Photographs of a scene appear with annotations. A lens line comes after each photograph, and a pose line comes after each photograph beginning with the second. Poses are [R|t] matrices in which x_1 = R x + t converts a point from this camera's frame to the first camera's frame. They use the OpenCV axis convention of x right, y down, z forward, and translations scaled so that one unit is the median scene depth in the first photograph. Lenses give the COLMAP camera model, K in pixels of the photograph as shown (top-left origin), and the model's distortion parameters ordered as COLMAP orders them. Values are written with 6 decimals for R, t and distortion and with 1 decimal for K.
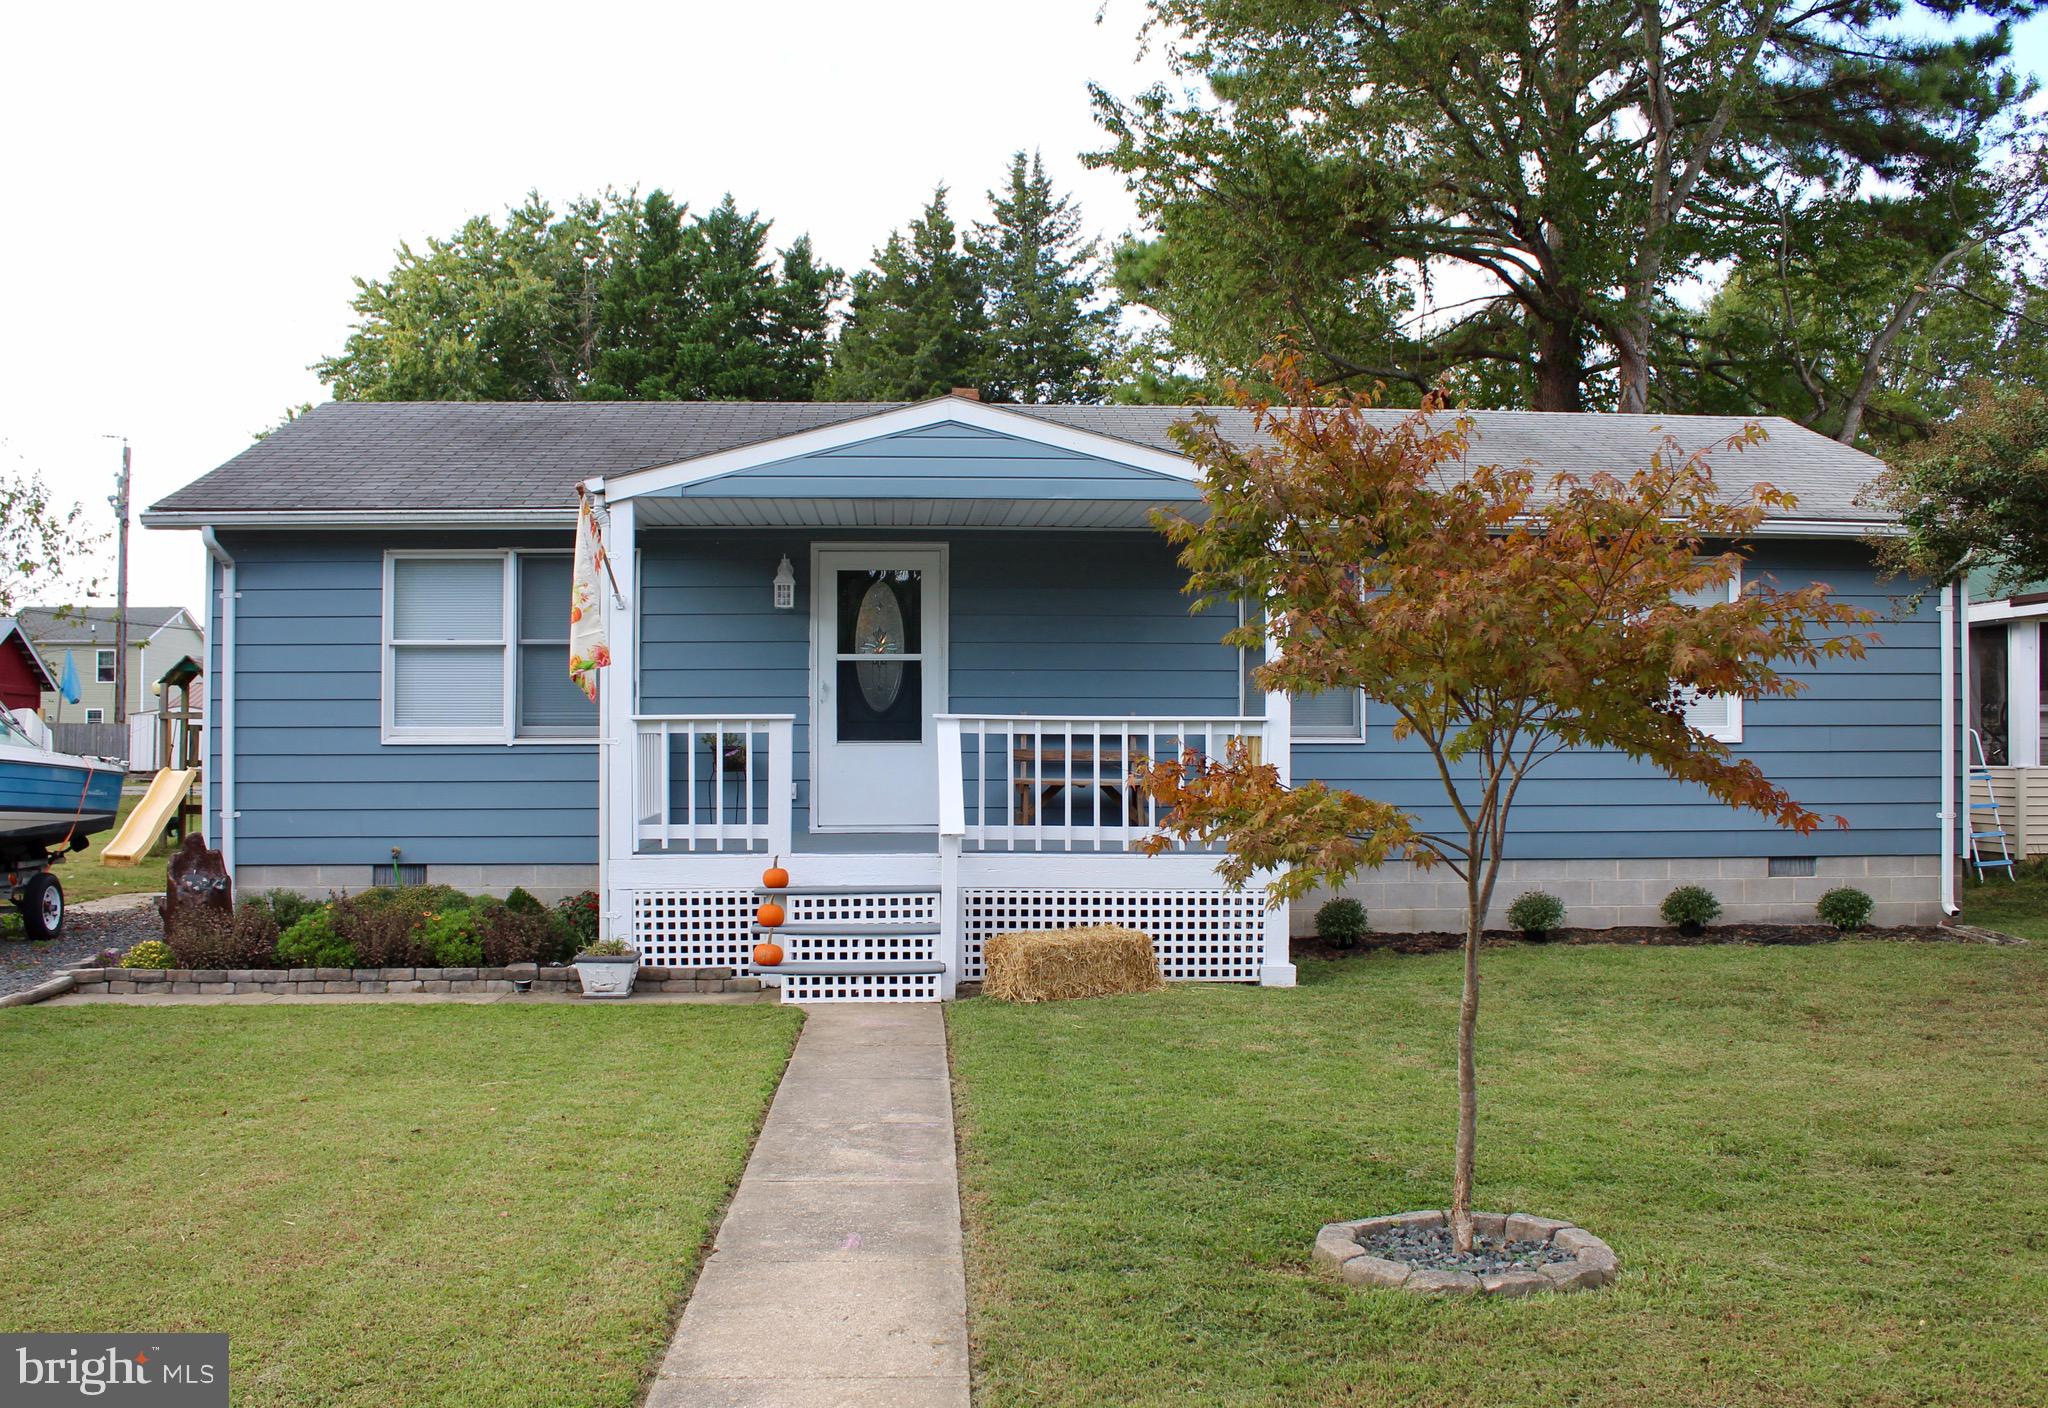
lens RADIAL K [[1921.9, 0, 1013.9], [0, 1921.9, 703.2], [0, 0, 1]] dist [-0.104830, 0.000000]
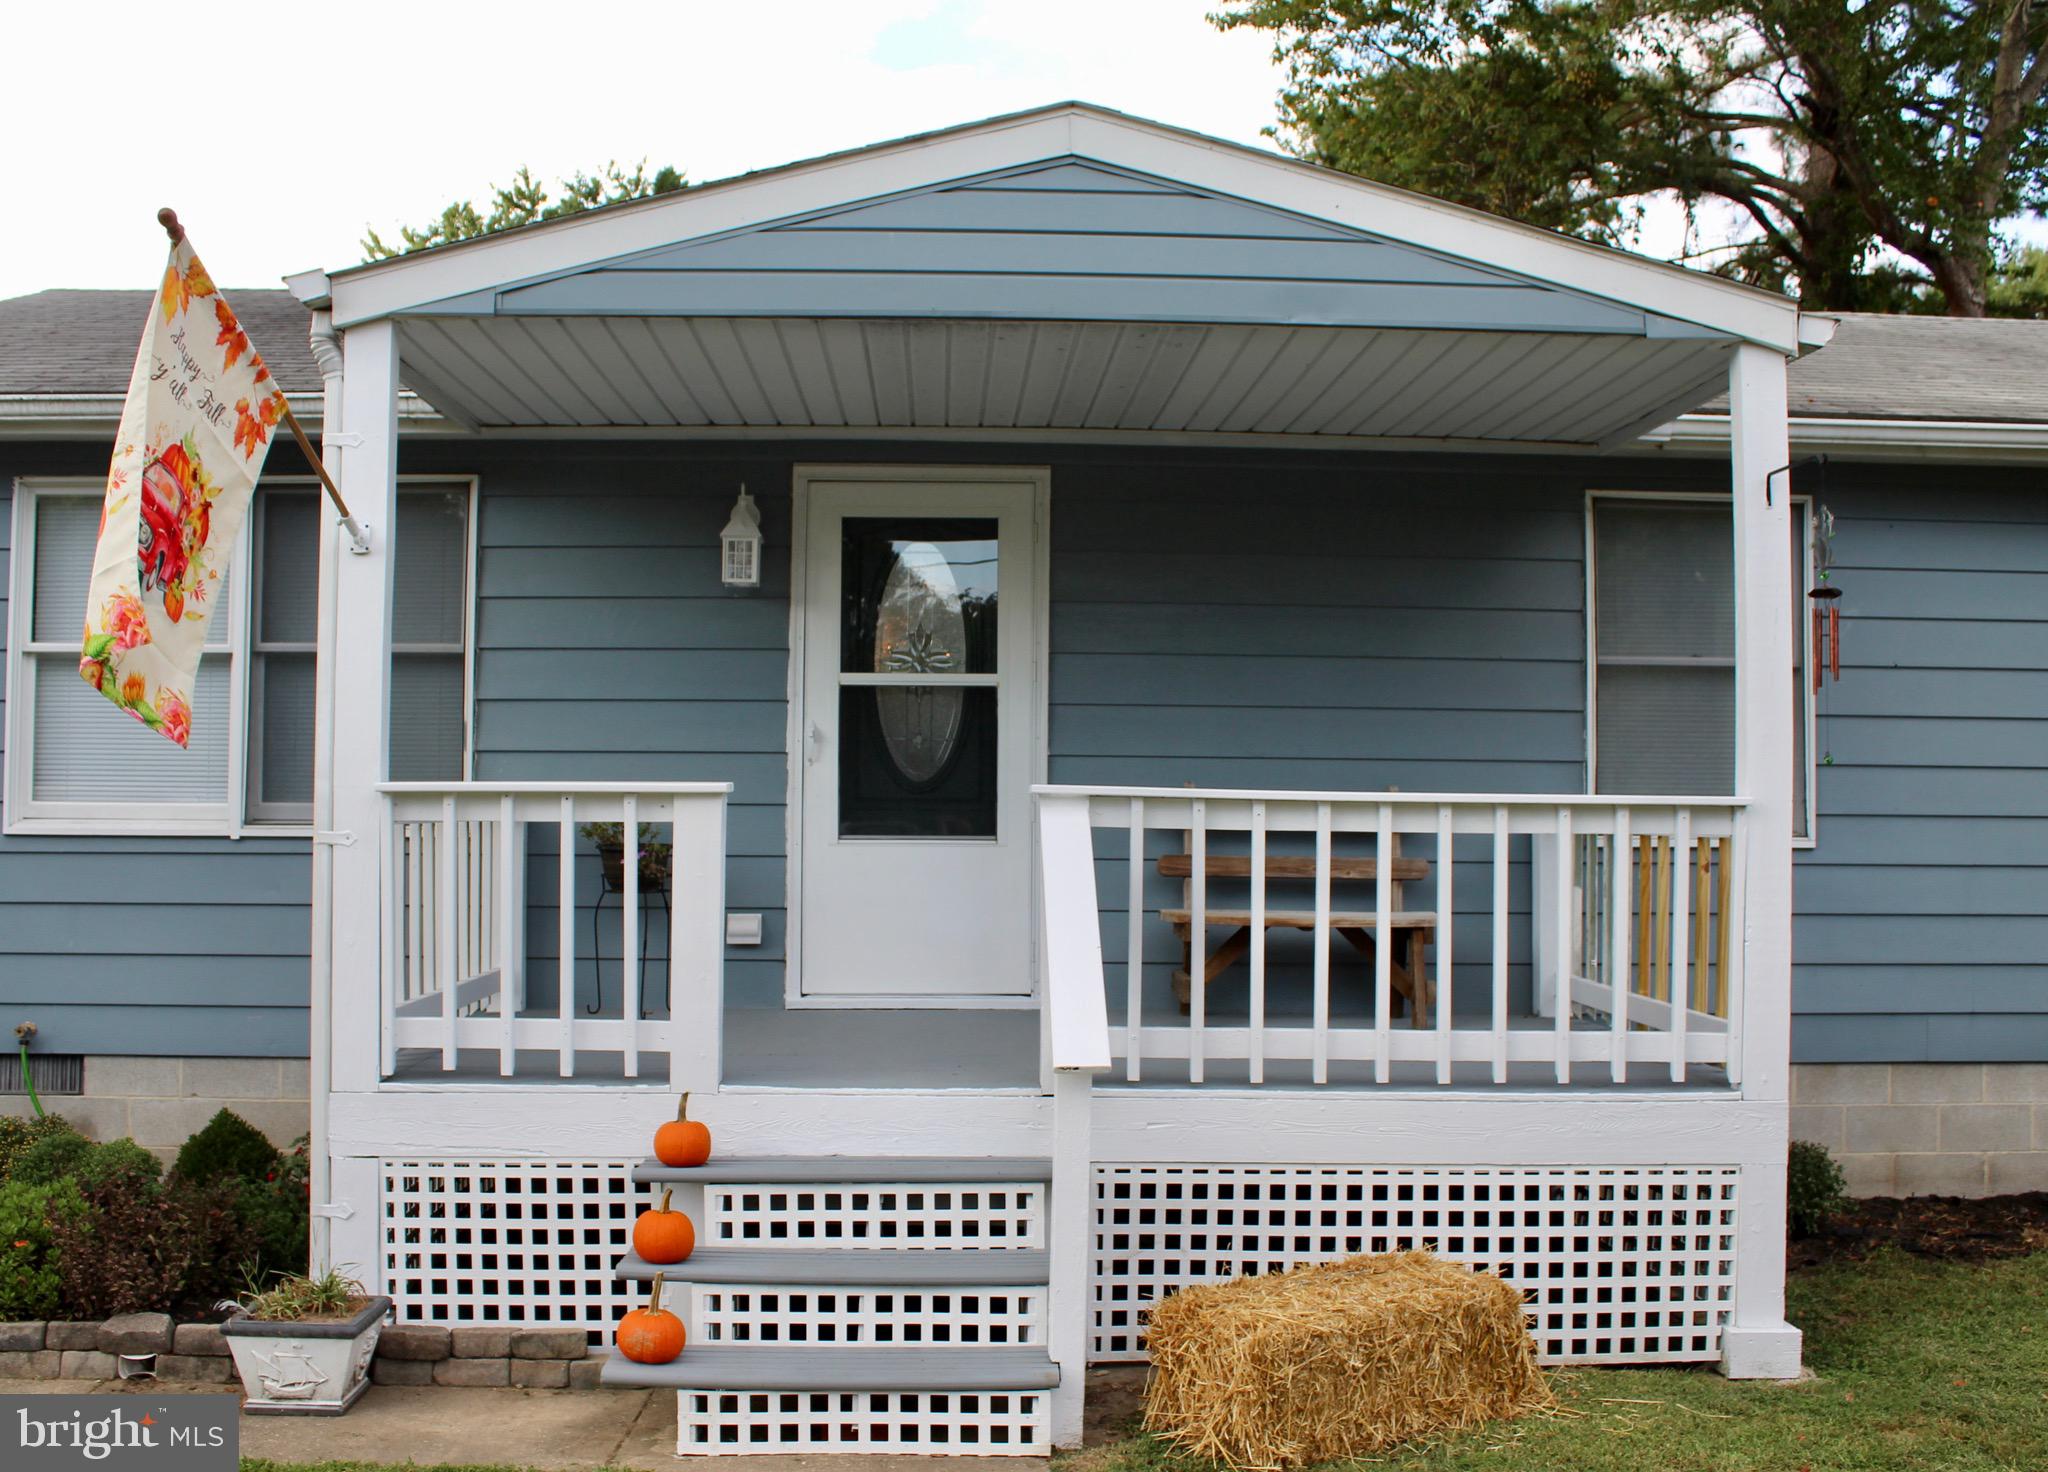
lens RADIAL K [[1992.8, 0, 1022.4], [0, 1992.8, 763.0], [0, 0, 1]] dist [-0.097112, 0.000000]
pose [[0.999712, 0.008393, -0.022492, -0.030080], [-0.008601, 0.999921, -0.009137, 0.004333], [0.022413, 0.009328, 0.999705, 0.471148]]
